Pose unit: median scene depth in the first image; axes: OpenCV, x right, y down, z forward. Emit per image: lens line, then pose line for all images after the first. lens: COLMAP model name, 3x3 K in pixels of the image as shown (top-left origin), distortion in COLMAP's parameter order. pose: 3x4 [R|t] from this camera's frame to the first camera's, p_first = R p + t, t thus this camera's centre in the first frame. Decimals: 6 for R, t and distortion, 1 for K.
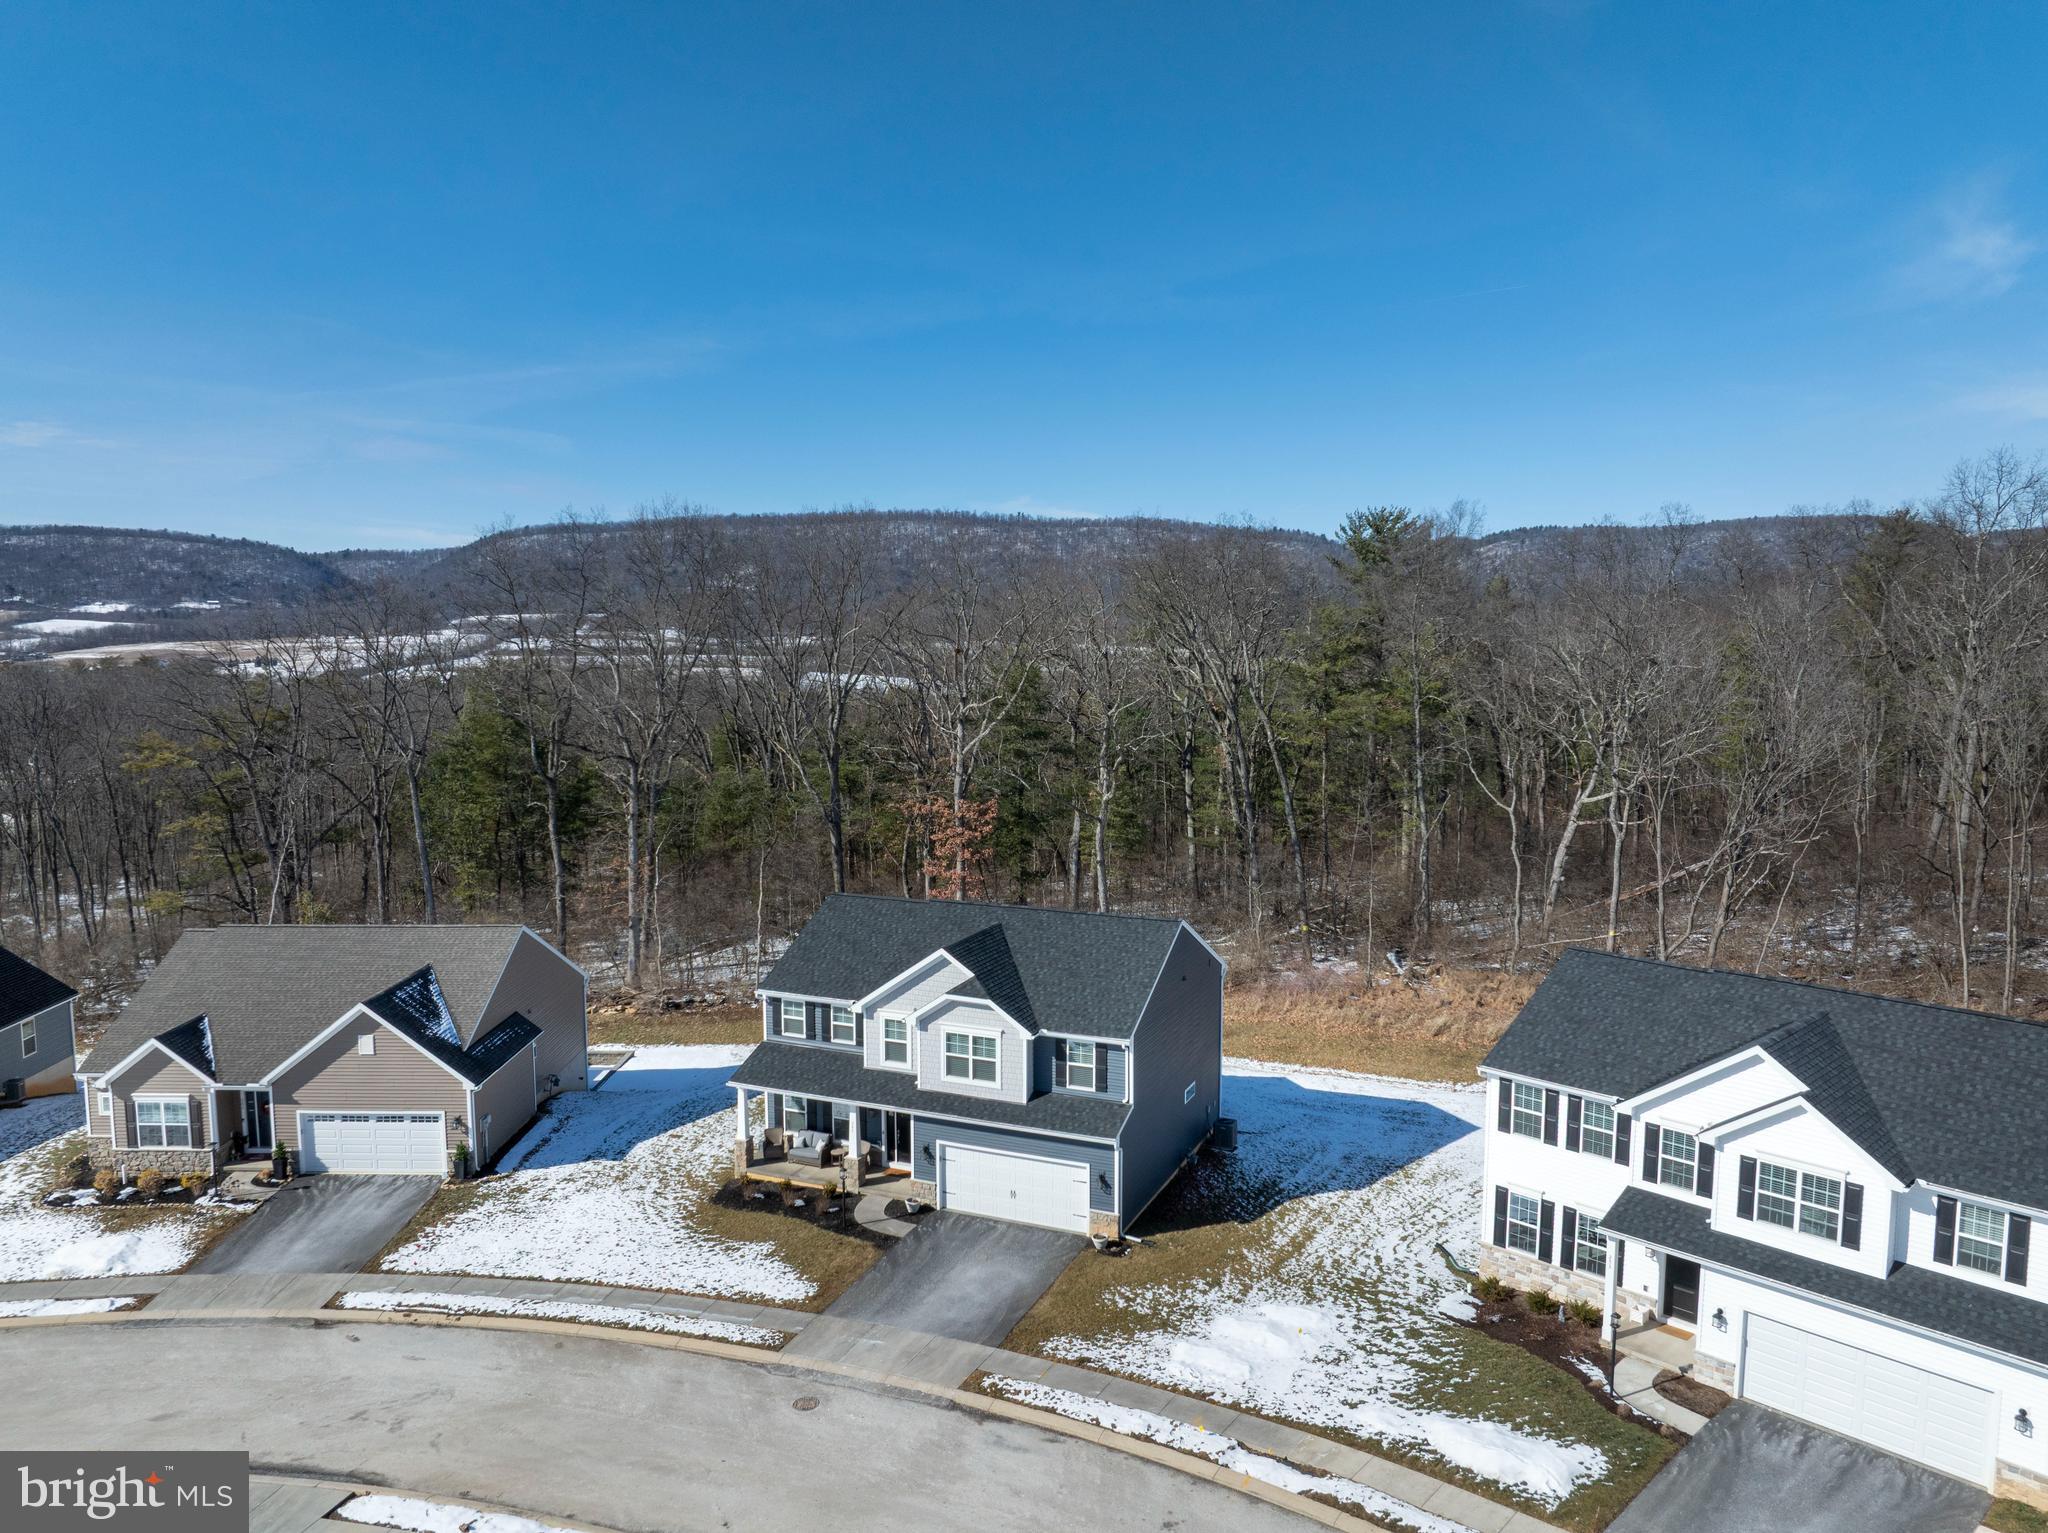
lens RADIAL K [[1439.4, 0, 1025.3], [0, 1439.4, 760.6], [0, 0, 1]] dist [-0.035921, 0.002234]
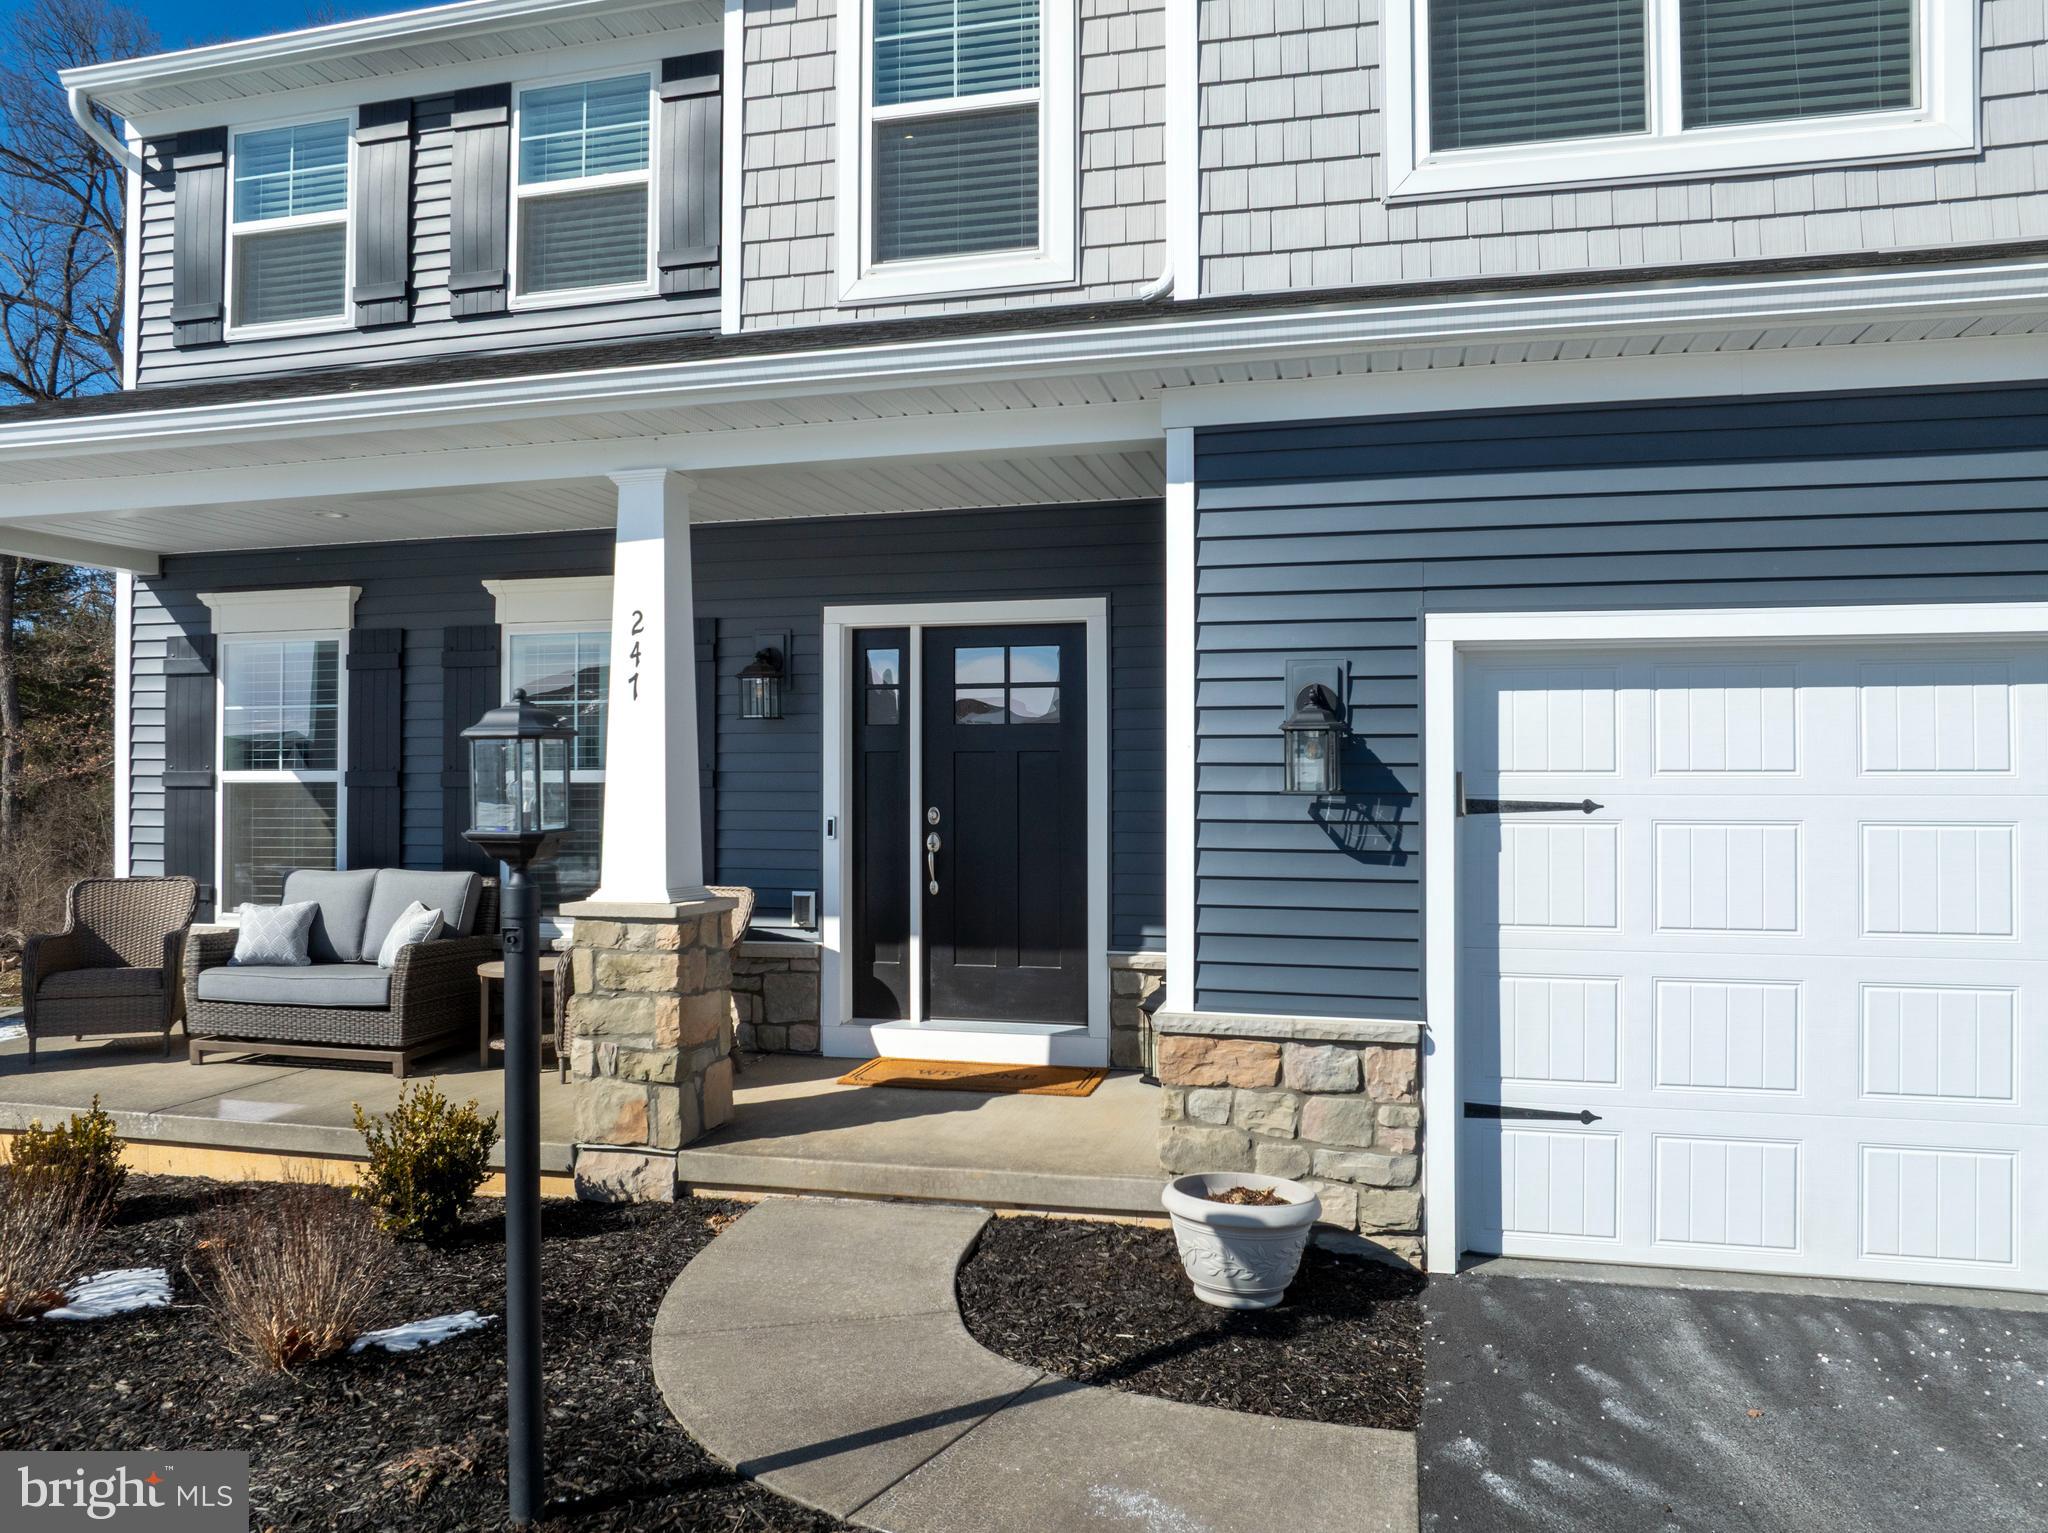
lens RADIAL K [[1439.4, 0, 1026.7], [0, 1439.4, 767.2], [0, 0, 1]] dist [-0.035921, 0.002234]
pose [[0.986957, 0.004106, 0.160932, -0.110435], [0.013773, 0.993856, -0.109824, 0.288593], [-0.160394, 0.110608, 0.980836, 0.901928]]
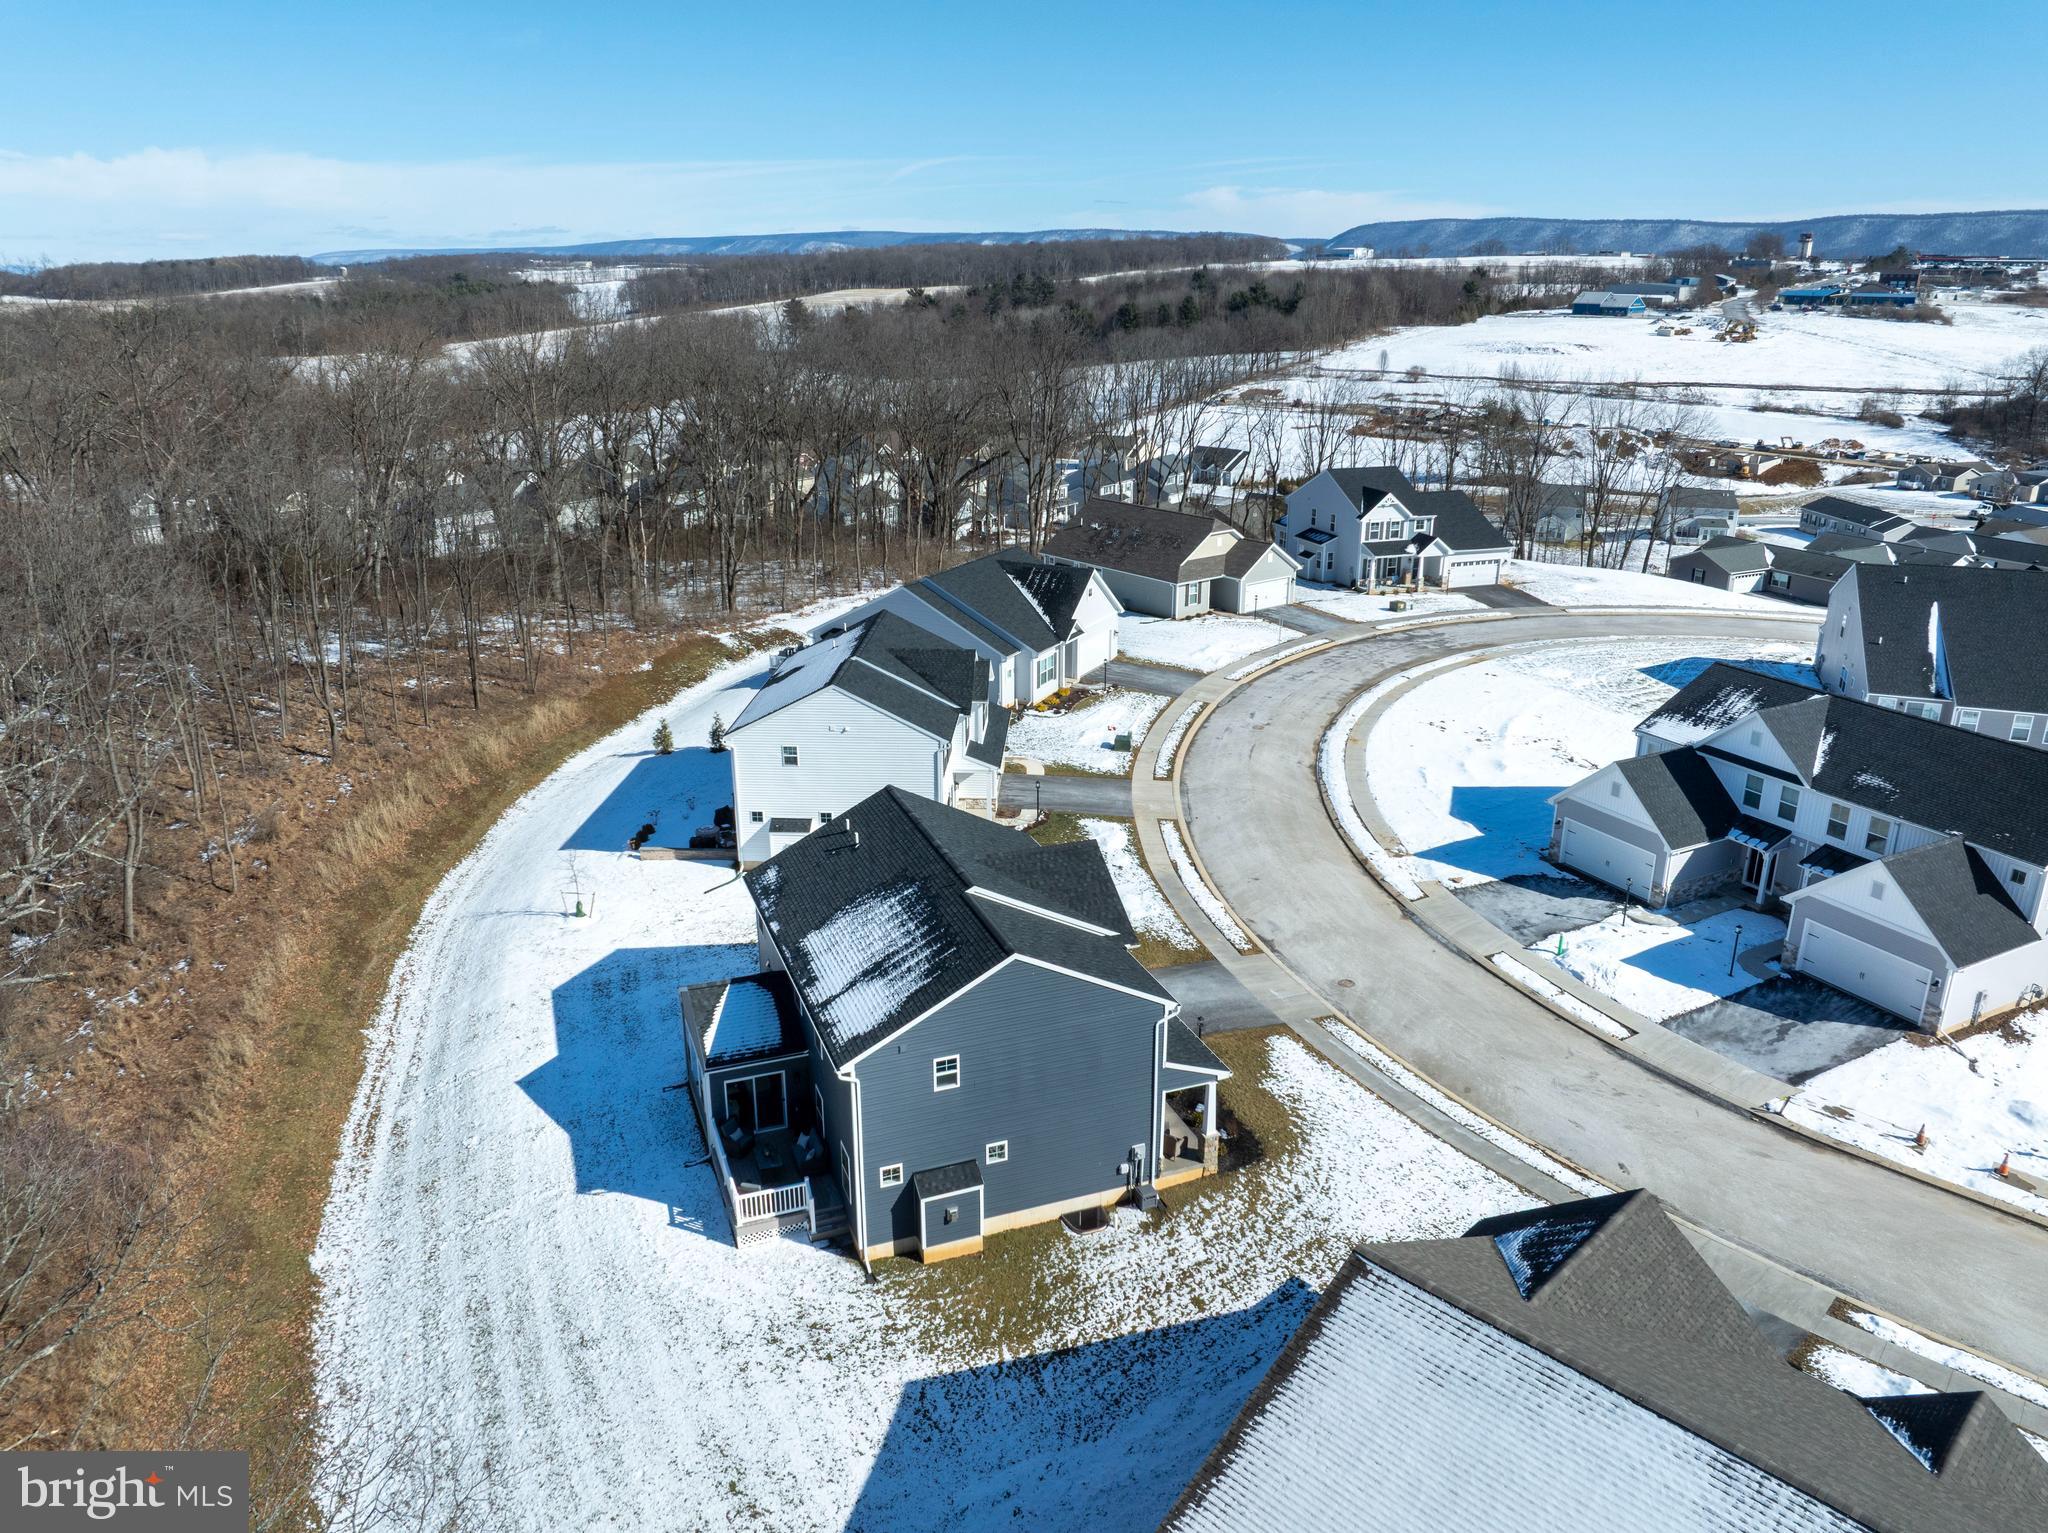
lens RADIAL K [[1439.4, 0, 1025.9], [0, 1439.4, 761.3], [0, 0, 1]] dist [-0.035921, 0.002234]
pose [[-0.700396, -0.228453, 0.676206, -0.722430], [0.073327, 0.919349, 0.386549, -0.331297], [-0.709977, 0.320322, -0.627157, 1.689112]]
